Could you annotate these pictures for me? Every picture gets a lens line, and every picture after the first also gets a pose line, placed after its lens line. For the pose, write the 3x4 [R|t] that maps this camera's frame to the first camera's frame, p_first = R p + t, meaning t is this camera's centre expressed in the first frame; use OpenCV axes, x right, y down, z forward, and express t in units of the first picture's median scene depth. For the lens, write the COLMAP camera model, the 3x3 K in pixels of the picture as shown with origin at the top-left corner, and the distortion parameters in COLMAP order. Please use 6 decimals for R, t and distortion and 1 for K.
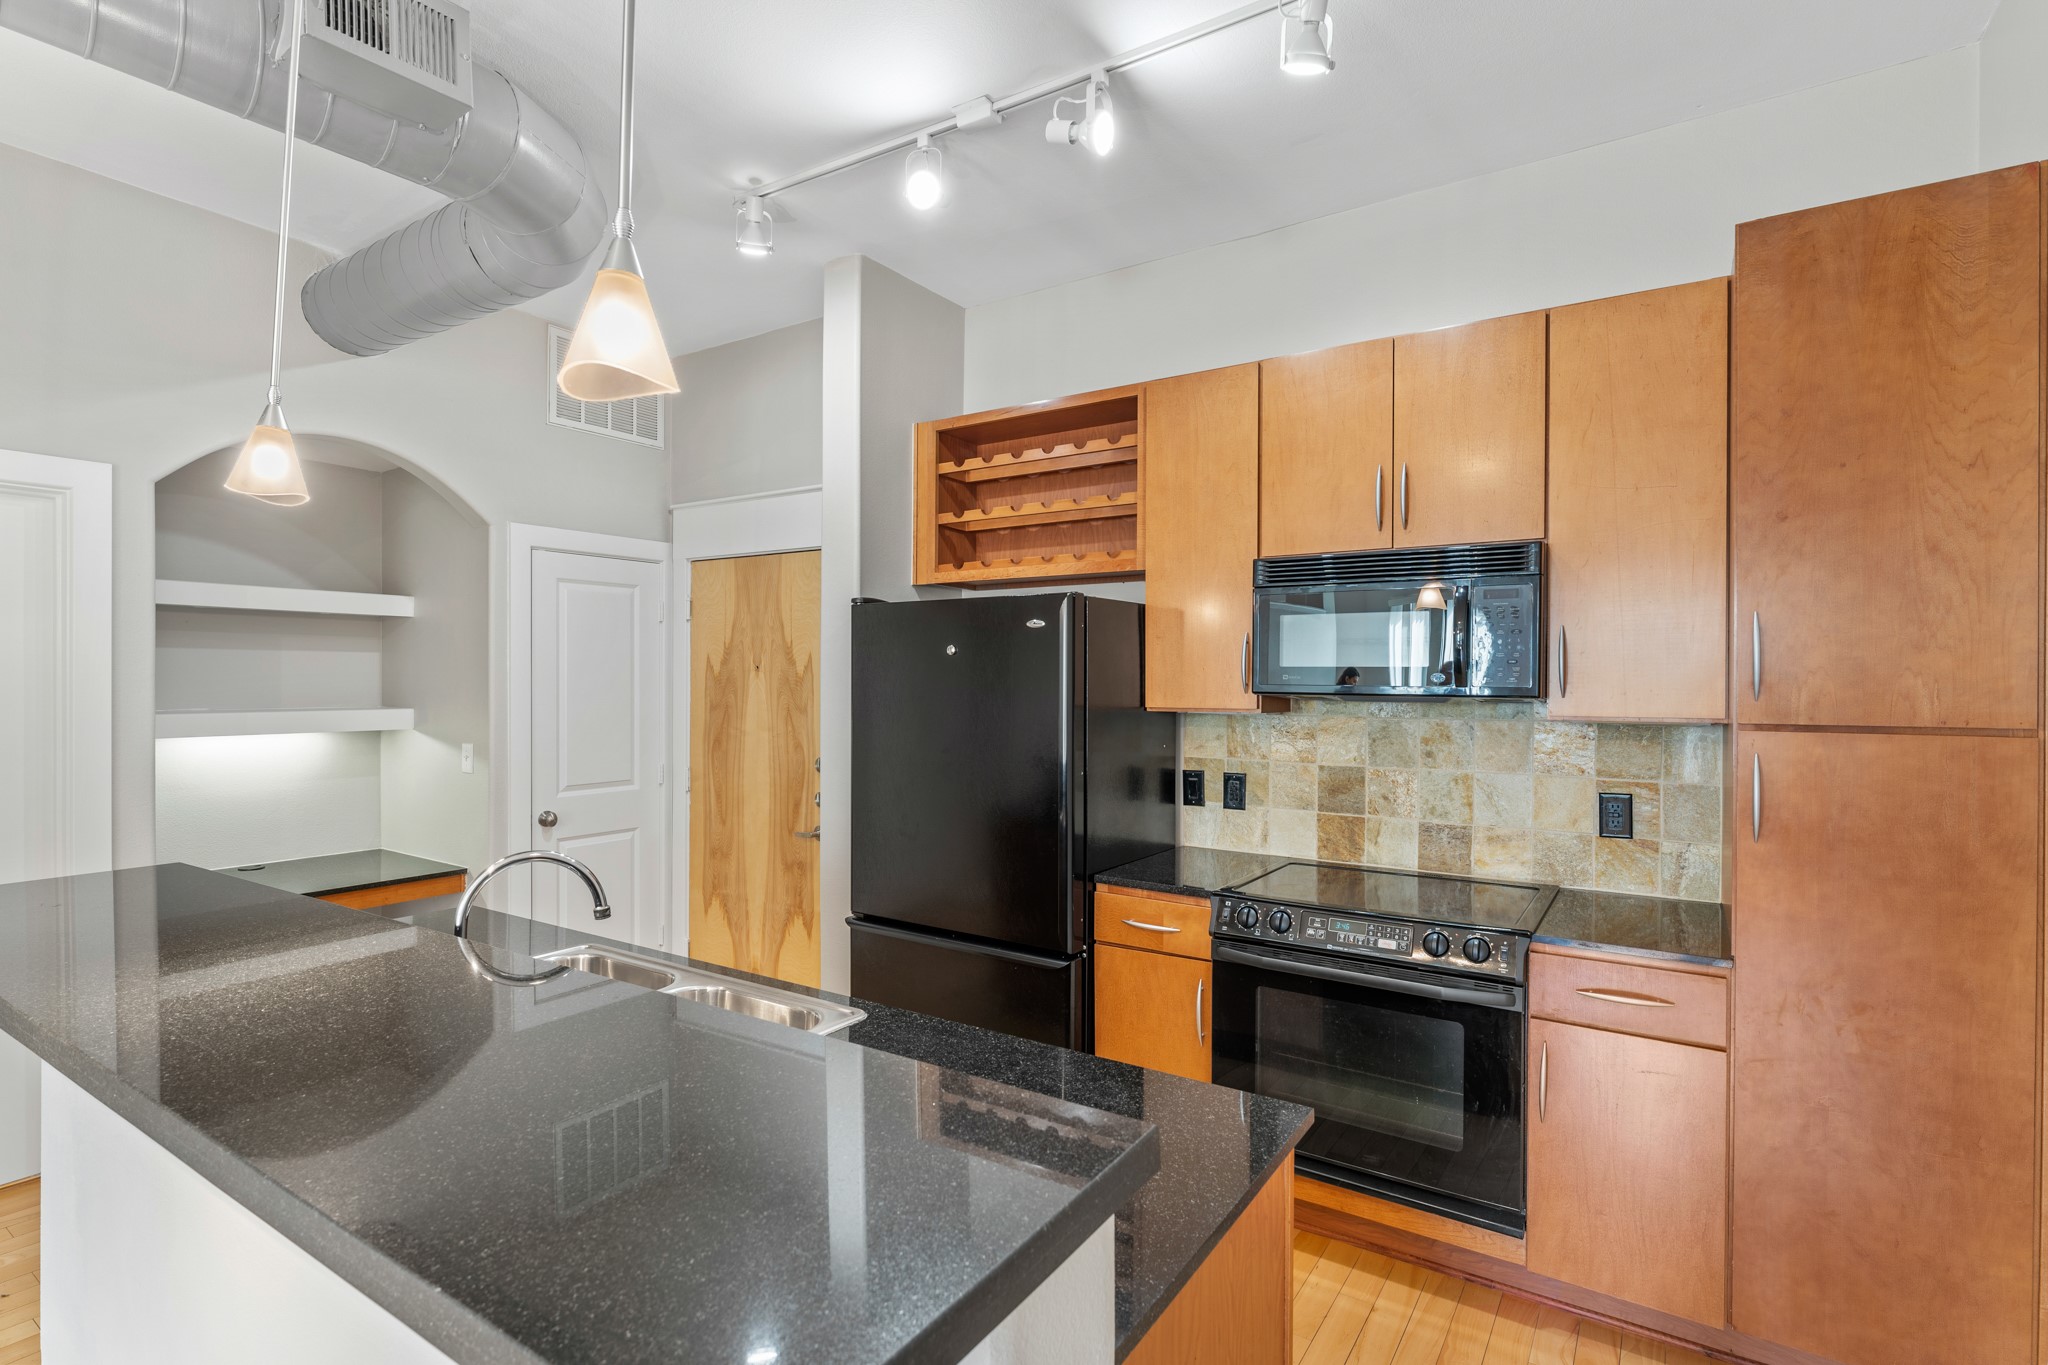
lens RADIAL K [[995.0, 0, 1019.7], [0, 995.0, 694.4], [0, 0, 1]] dist [0.000171, 0.000032]
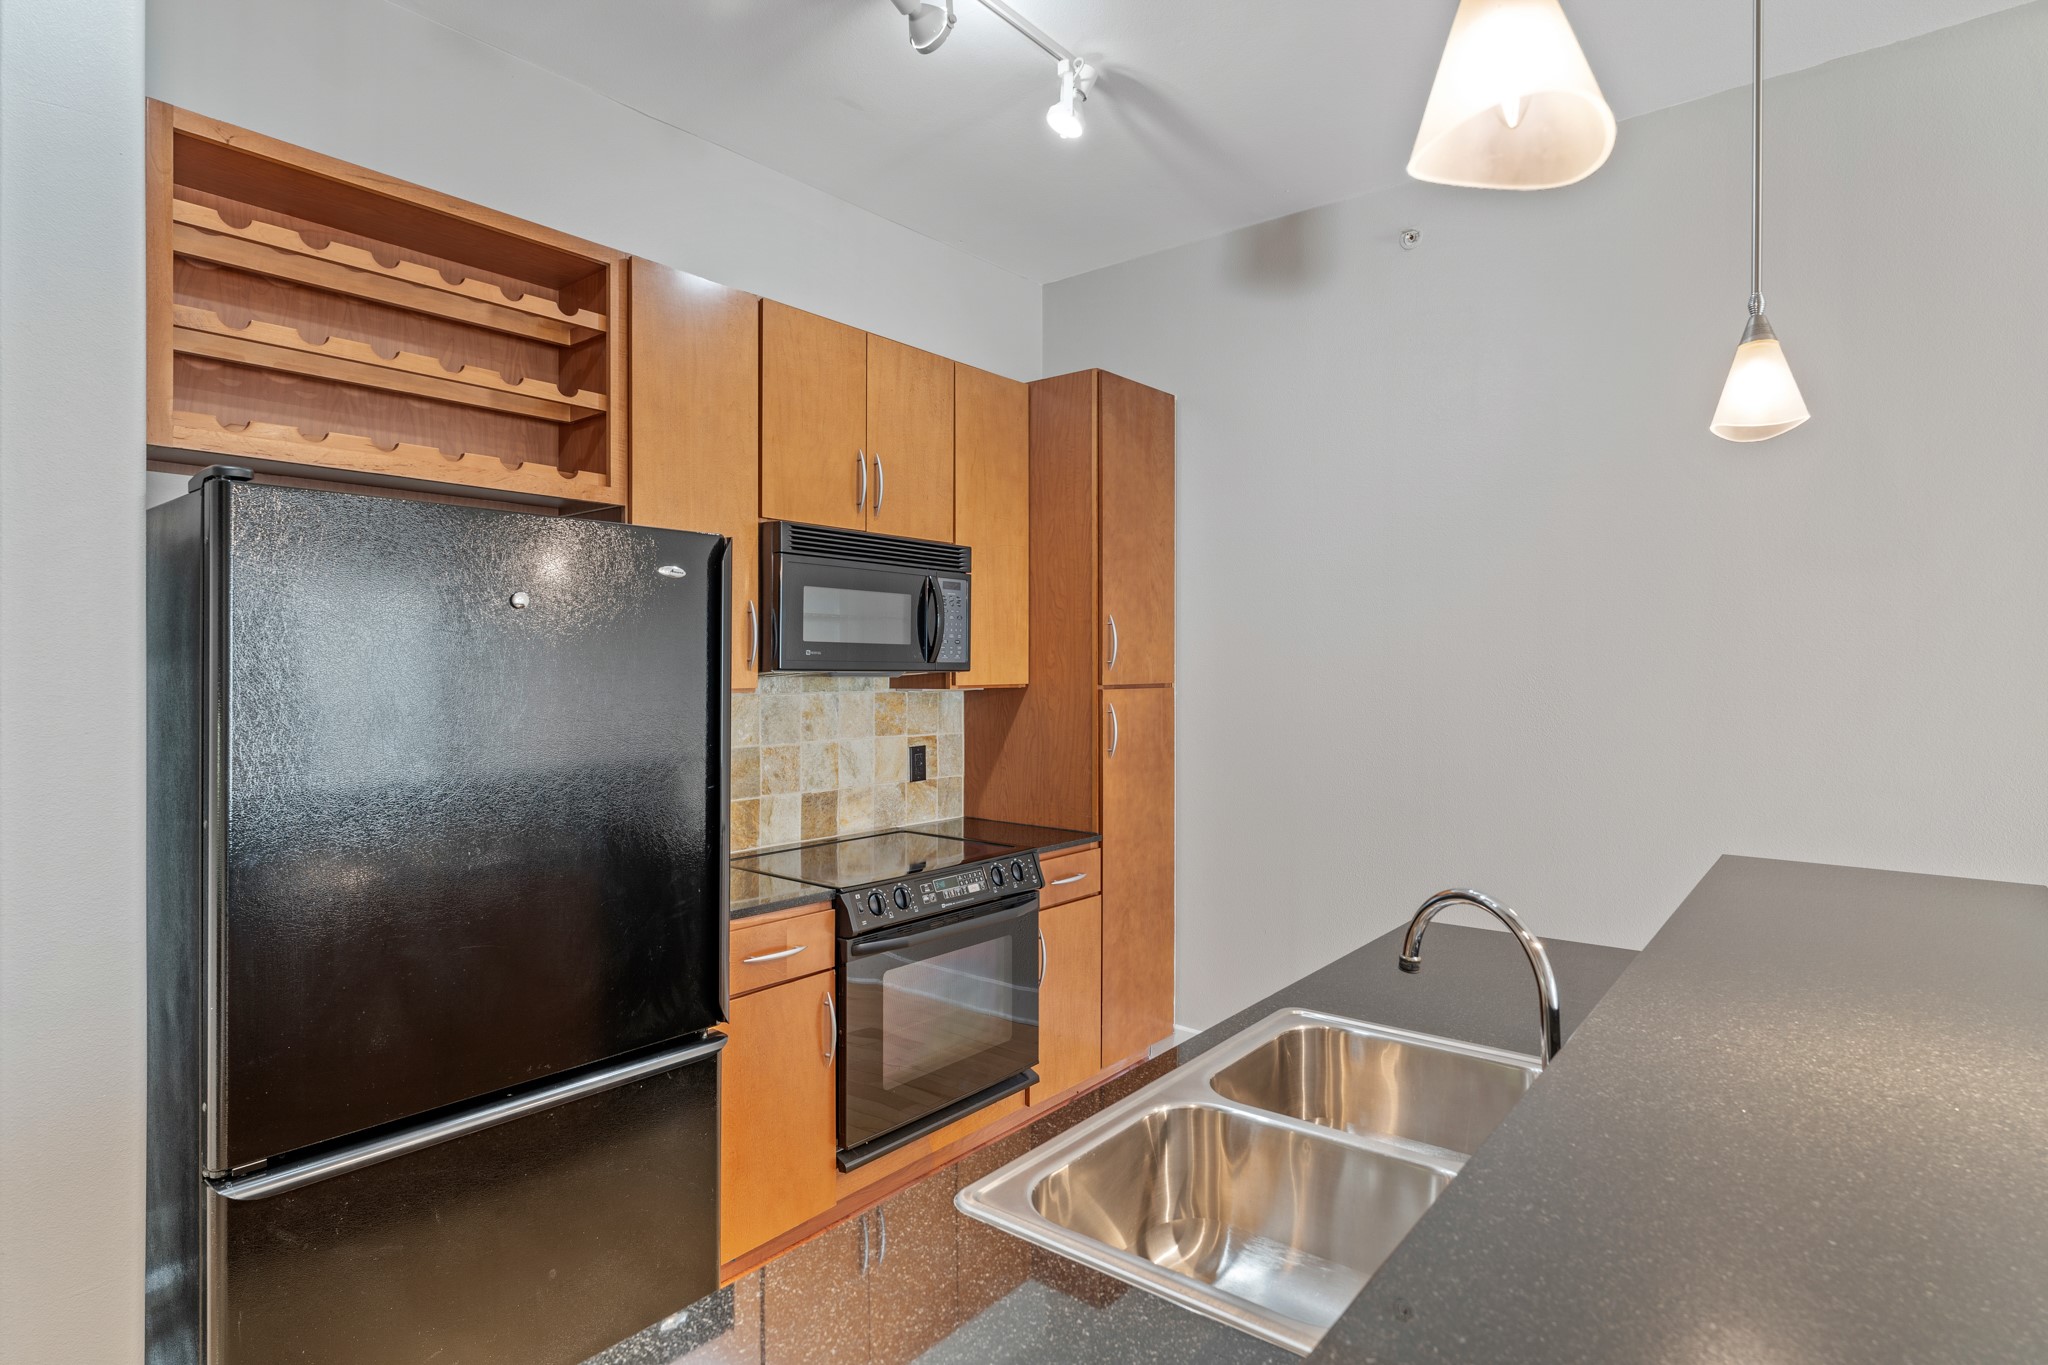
lens RADIAL K [[1079.1, 0, 1024.0], [0, 1079.1, 663.4], [0, 0, 1]] dist [0.007873, -0.000866]
pose [[0.090052, 0.000688, 0.995937, -0.704183], [0.012131, 0.999925, -0.001788, -0.002124], [-0.995863, 0.012243, 0.090036, 0.685474]]
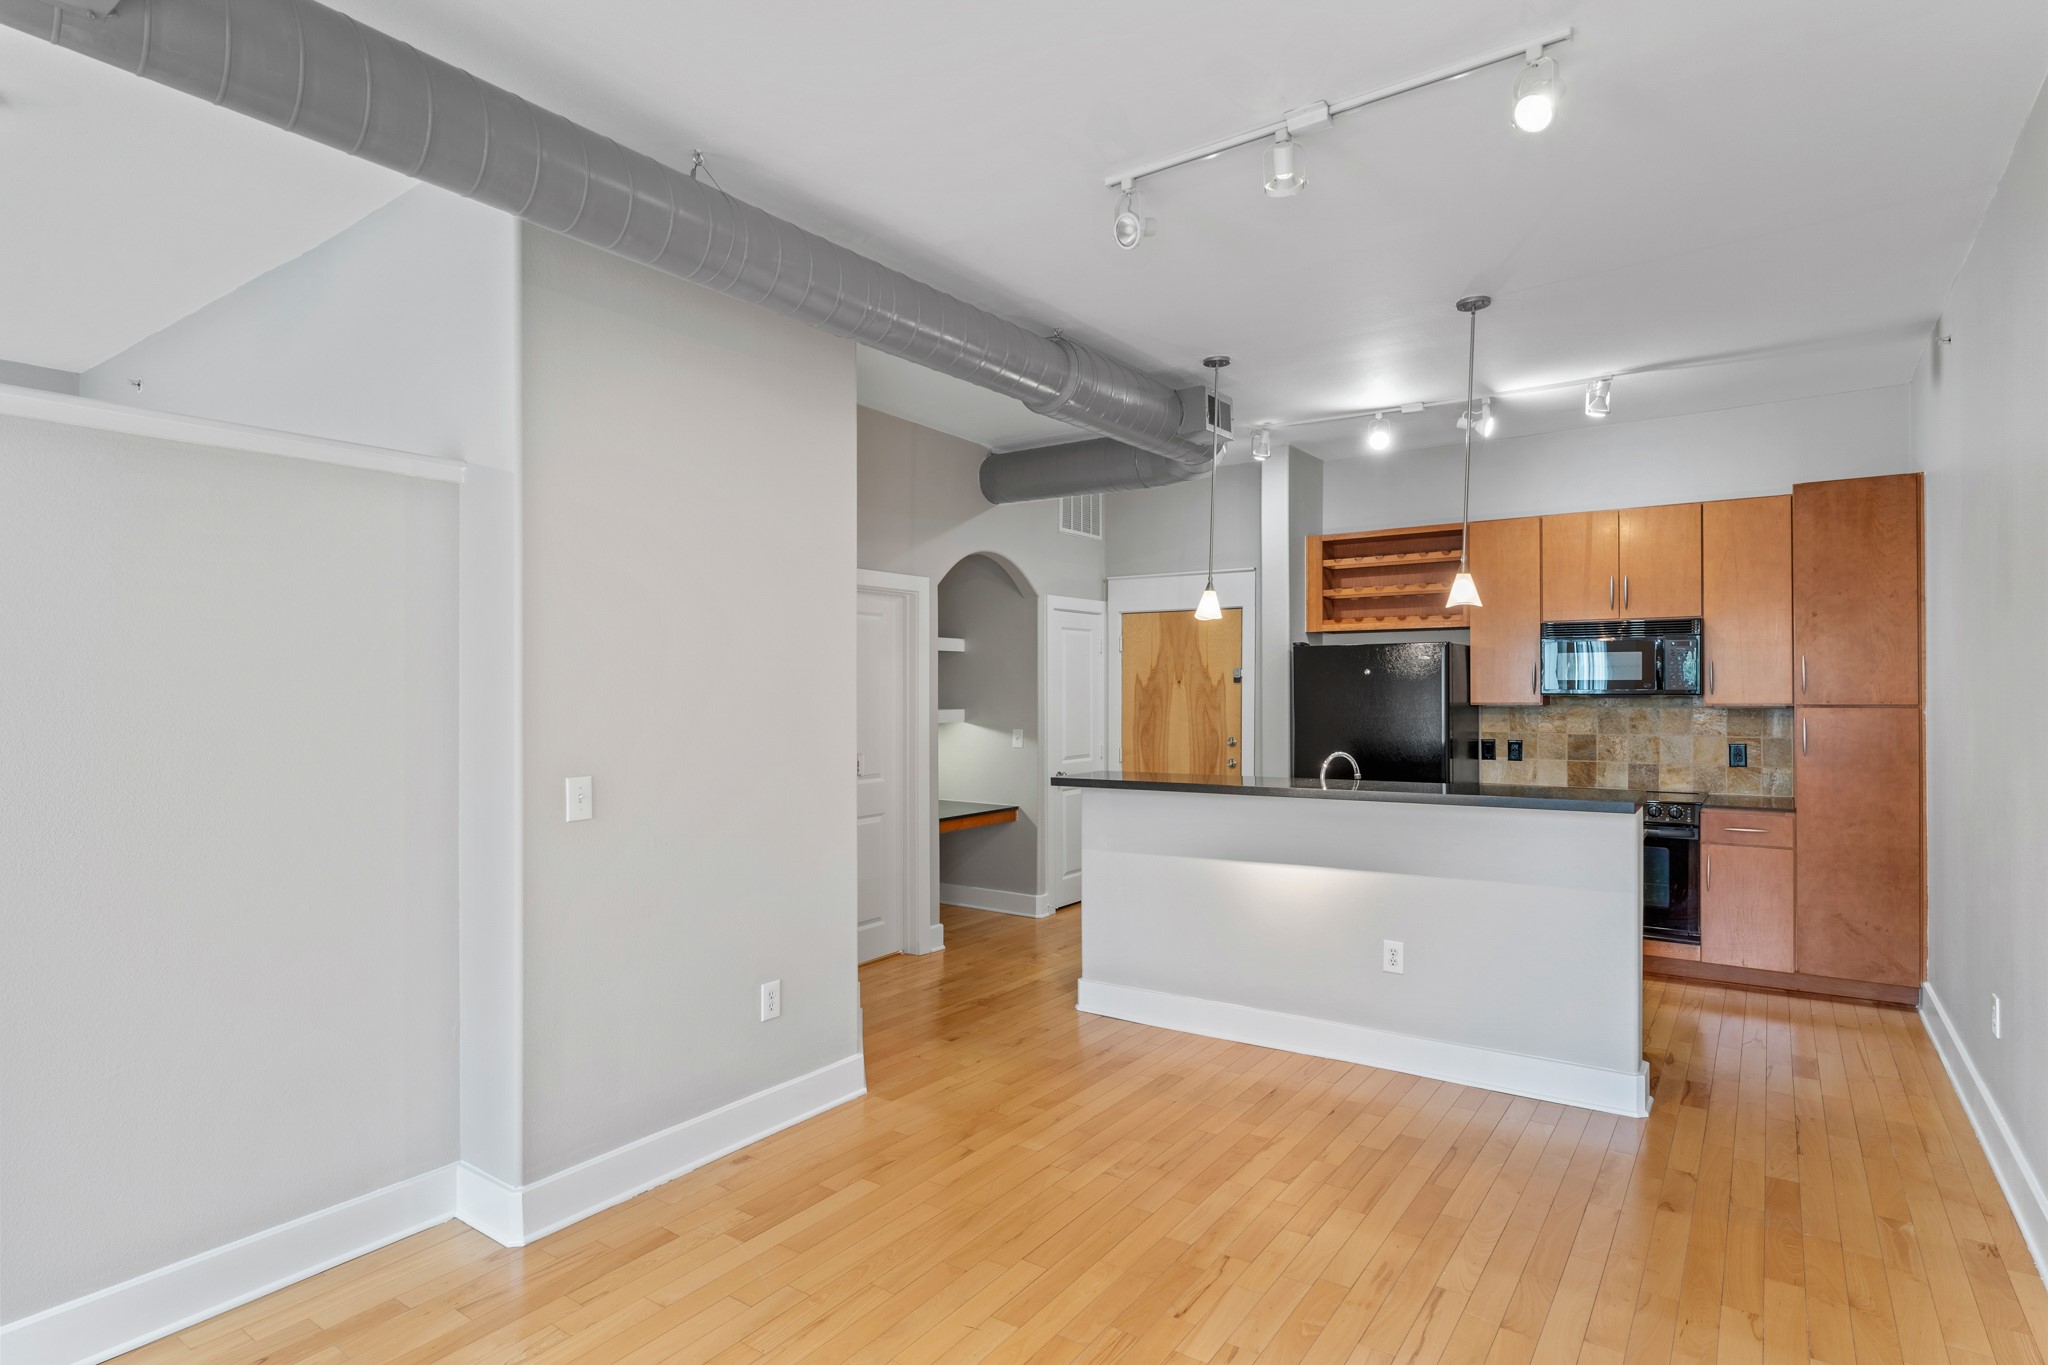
lens RADIAL K [[1079.1, 0, 1032.5], [0, 1079.1, 698.3], [0, 0, 1]] dist [0.007873, -0.000866]
pose [[0.999853, -0.007544, -0.015429, -0.691017], [0.007440, 0.999949, -0.006762, 0.013005], [0.015480, 0.006646, 0.999858, -1.053411]]
